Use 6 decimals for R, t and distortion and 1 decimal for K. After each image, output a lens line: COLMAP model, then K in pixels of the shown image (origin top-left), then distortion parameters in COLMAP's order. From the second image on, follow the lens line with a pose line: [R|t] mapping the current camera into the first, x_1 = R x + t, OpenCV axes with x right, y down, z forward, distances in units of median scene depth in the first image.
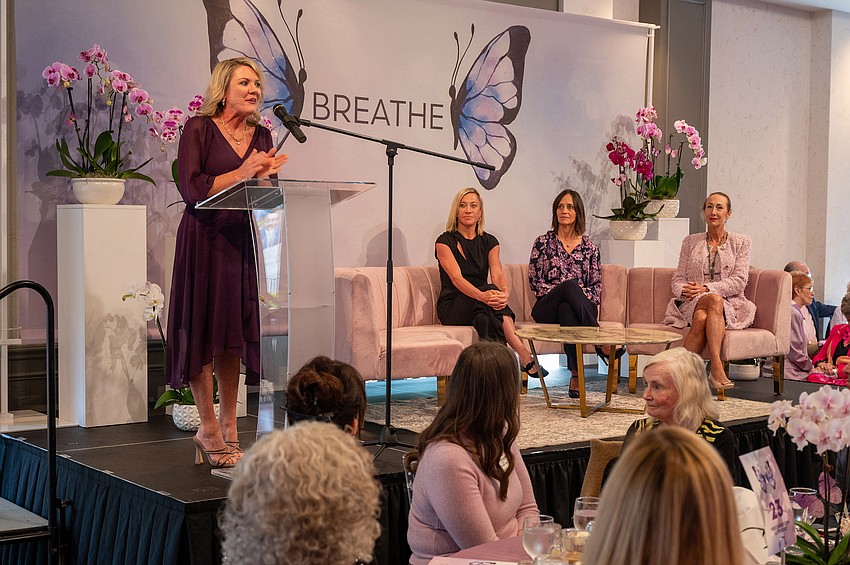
lens RADIAL K [[1144.6, 0, 425.0], [0, 1144.6, 280.2], [0, 0, 1]] dist [-0.000495, 0.000000]
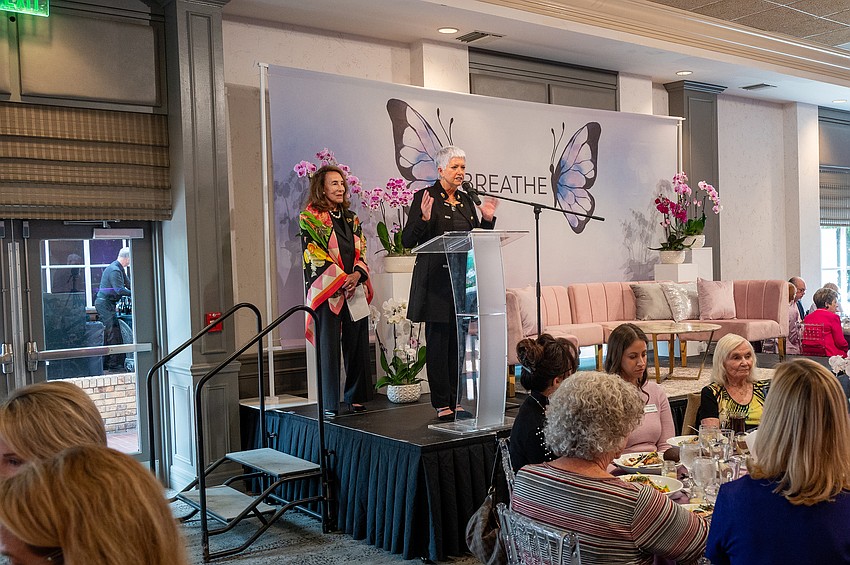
lens RADIAL K [[876.7, 0, 425.3], [0, 876.7, 287.3], [0, 0, 1]] dist [-0.016787, 0.000000]
pose [[0.999080, -0.042883, 0.000008, -0.144735], [0.042870, 0.998771, -0.024883, 0.009681], [0.001059, 0.024860, 0.999690, -0.126748]]
